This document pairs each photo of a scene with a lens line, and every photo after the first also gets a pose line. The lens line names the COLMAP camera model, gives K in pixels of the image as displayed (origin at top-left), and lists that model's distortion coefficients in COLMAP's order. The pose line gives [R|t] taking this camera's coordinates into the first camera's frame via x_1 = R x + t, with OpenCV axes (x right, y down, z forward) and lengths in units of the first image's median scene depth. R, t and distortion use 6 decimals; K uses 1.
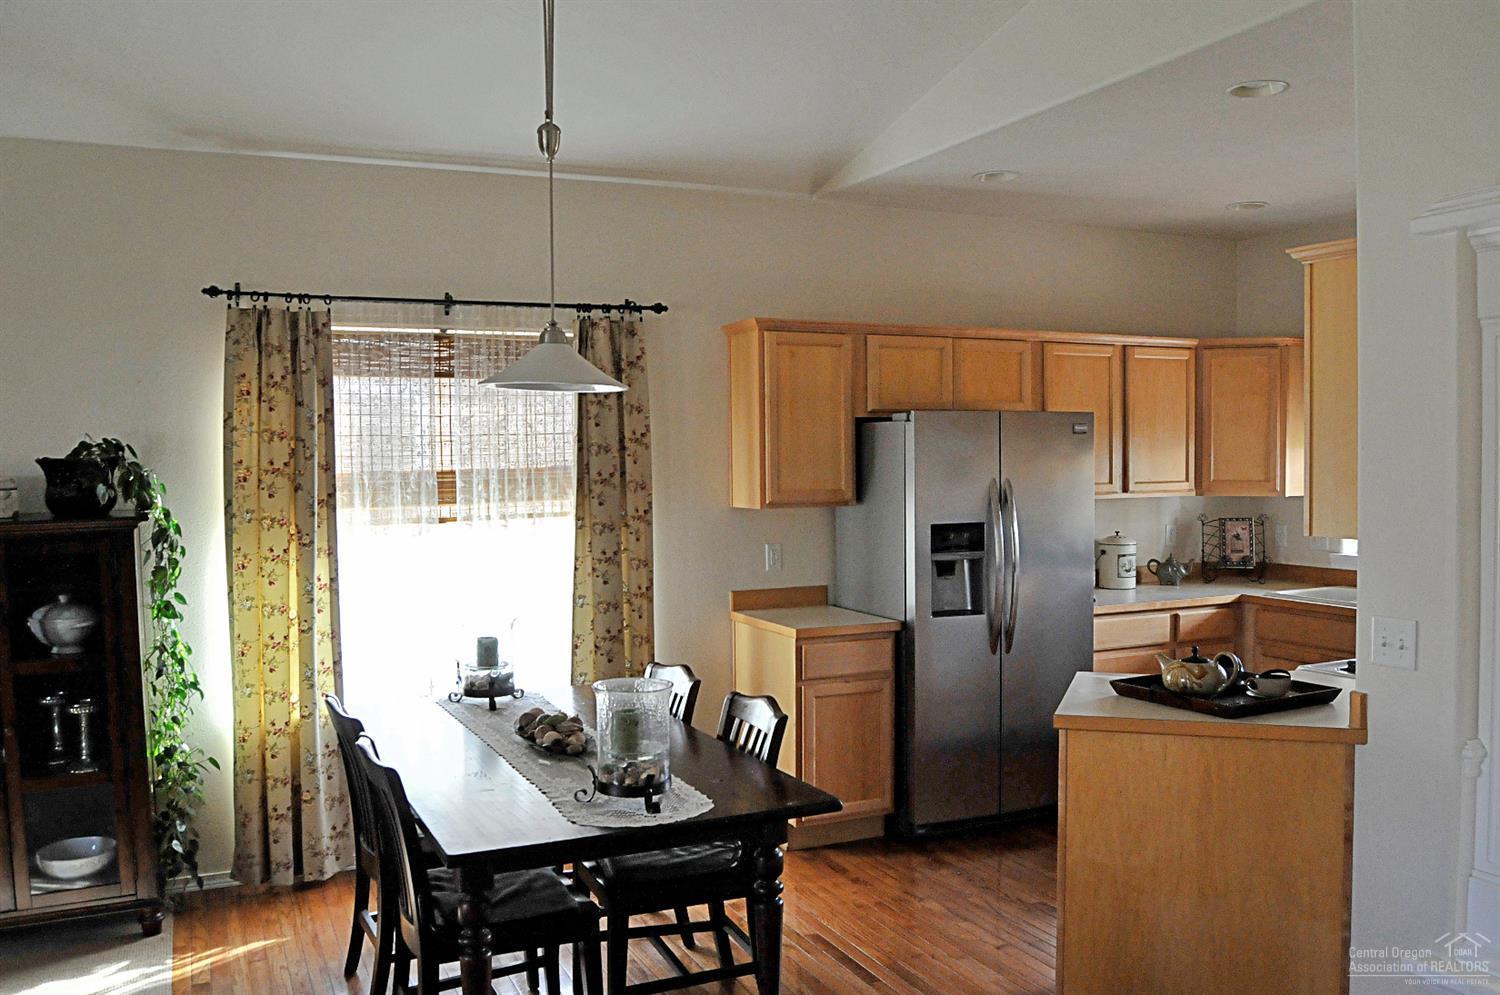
lens RADIAL K [[1235.8, 0, 750.0], [0, 1235.8, 497.5], [0, 0, 1]] dist [-0.085766, 0.009596]
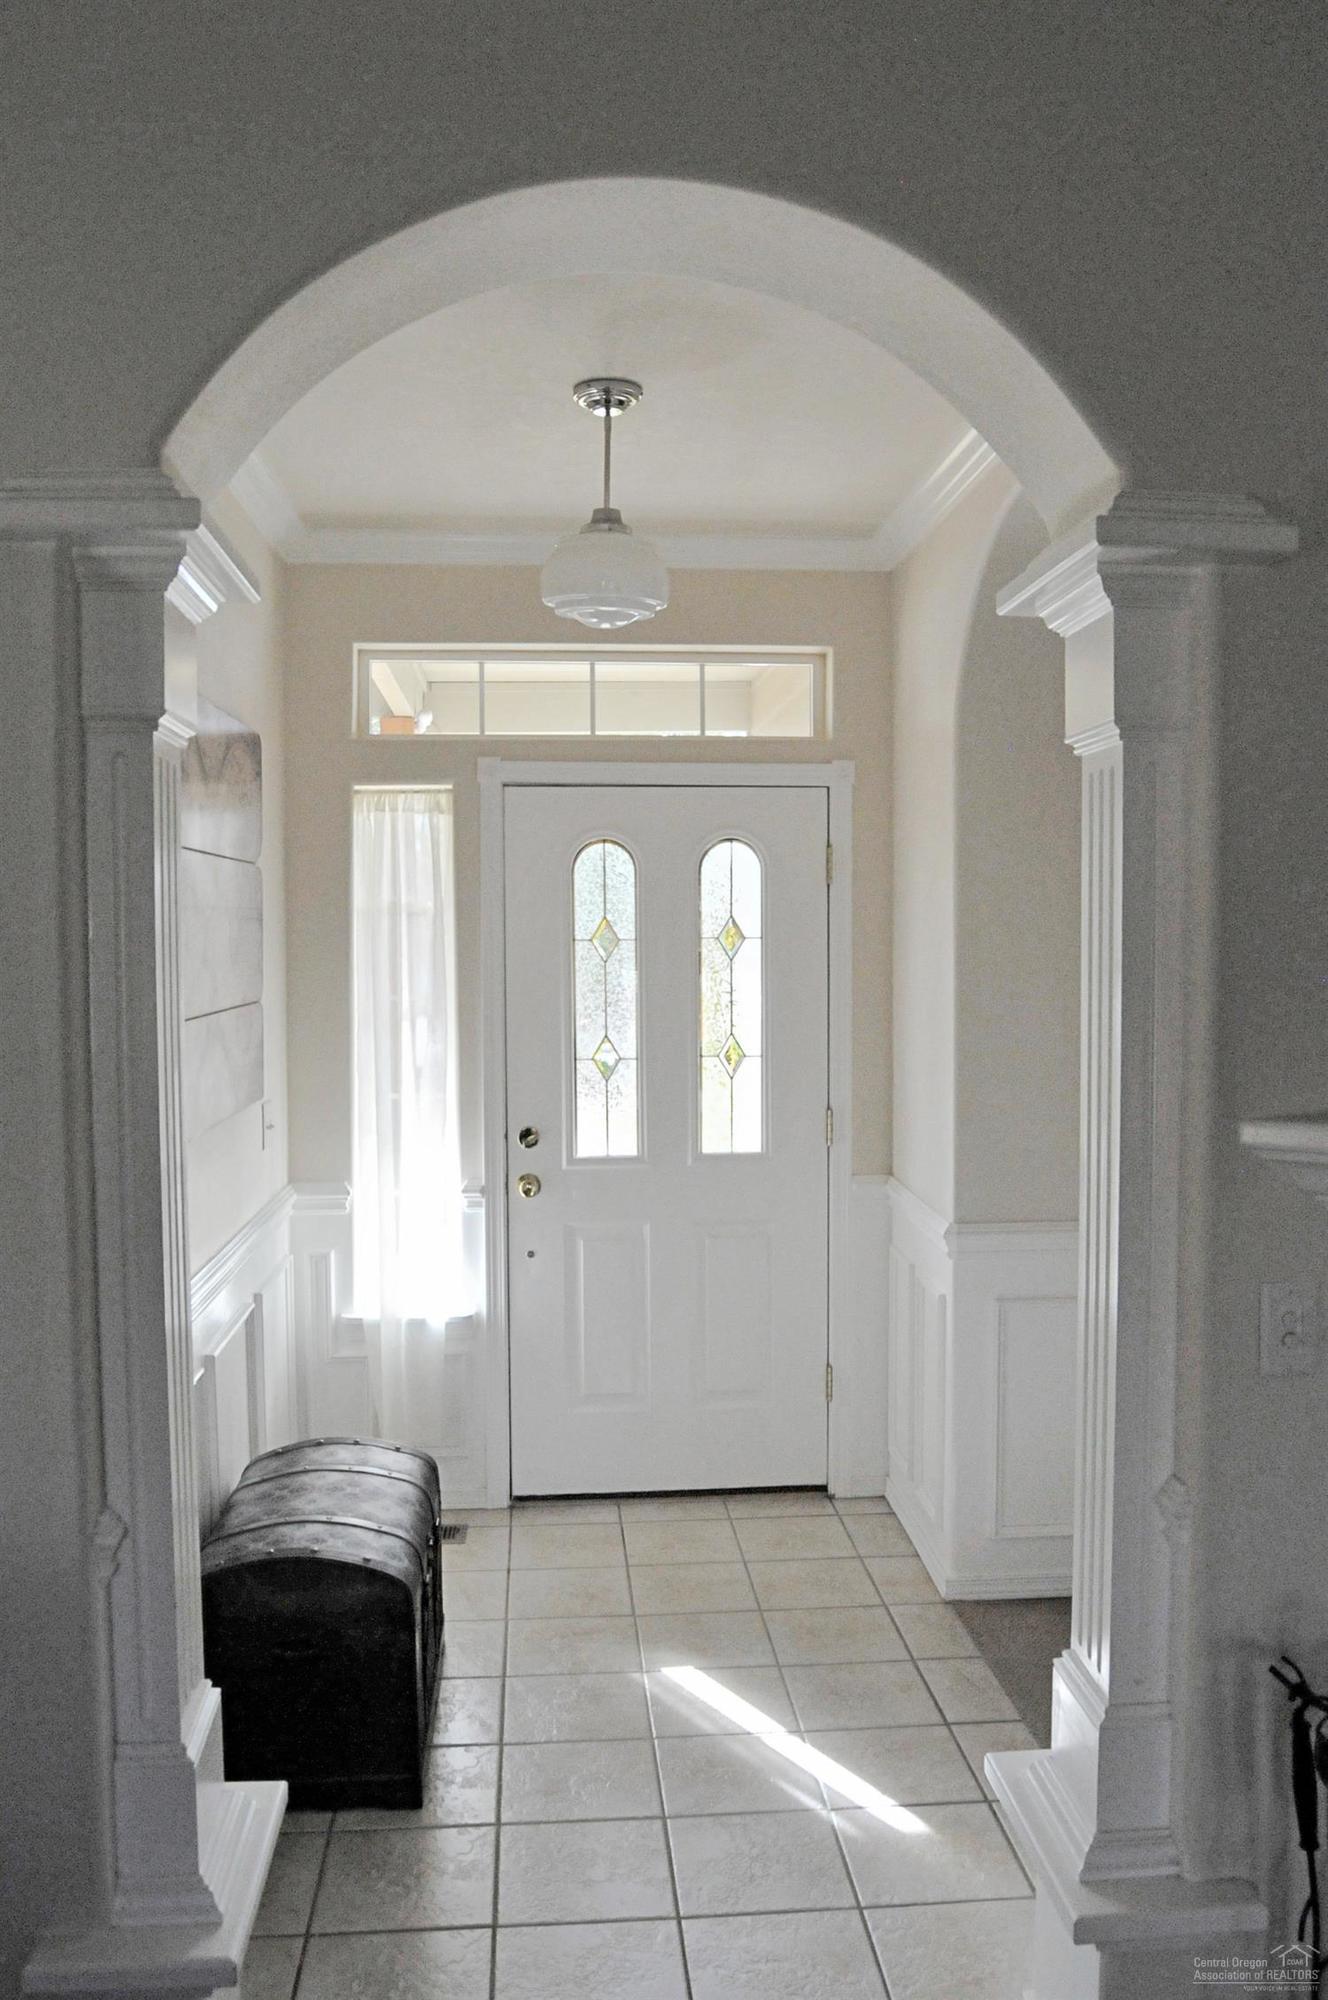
lens RADIAL K [[1647.8, 0, 664.0], [0, 1647.8, 1000.0], [0, 0, 1]] dist [-0.085766, 0.009596]
pose [[0.365707, -0.029229, 0.930271, 0.017208], [0.032510, 0.999298, 0.018617, -0.014916], [-0.930162, 0.023435, 0.366401, 0.248909]]
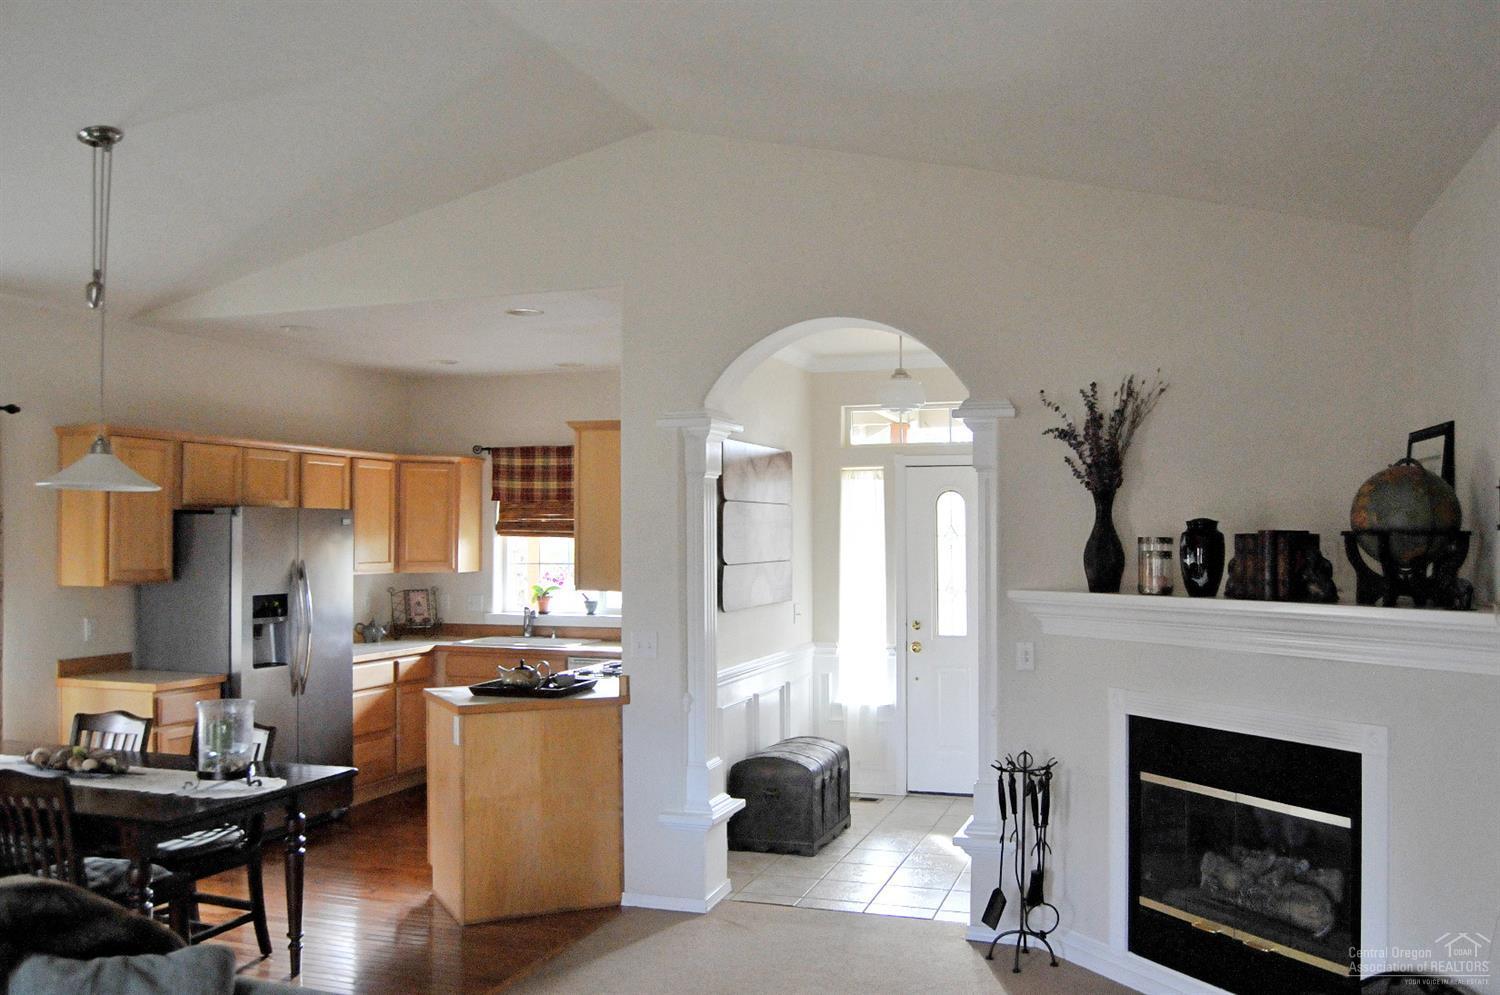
lens RADIAL K [[1235.8, 0, 750.0], [0, 1235.8, 497.5], [0, 0, 1]] dist [-0.085766, 0.009596]
pose [[0.694411, 0.030391, 0.718936, -0.373581], [0.019980, 0.997908, -0.061482, 0.007429], [-0.719301, 0.057058, 0.692352, -0.226559]]
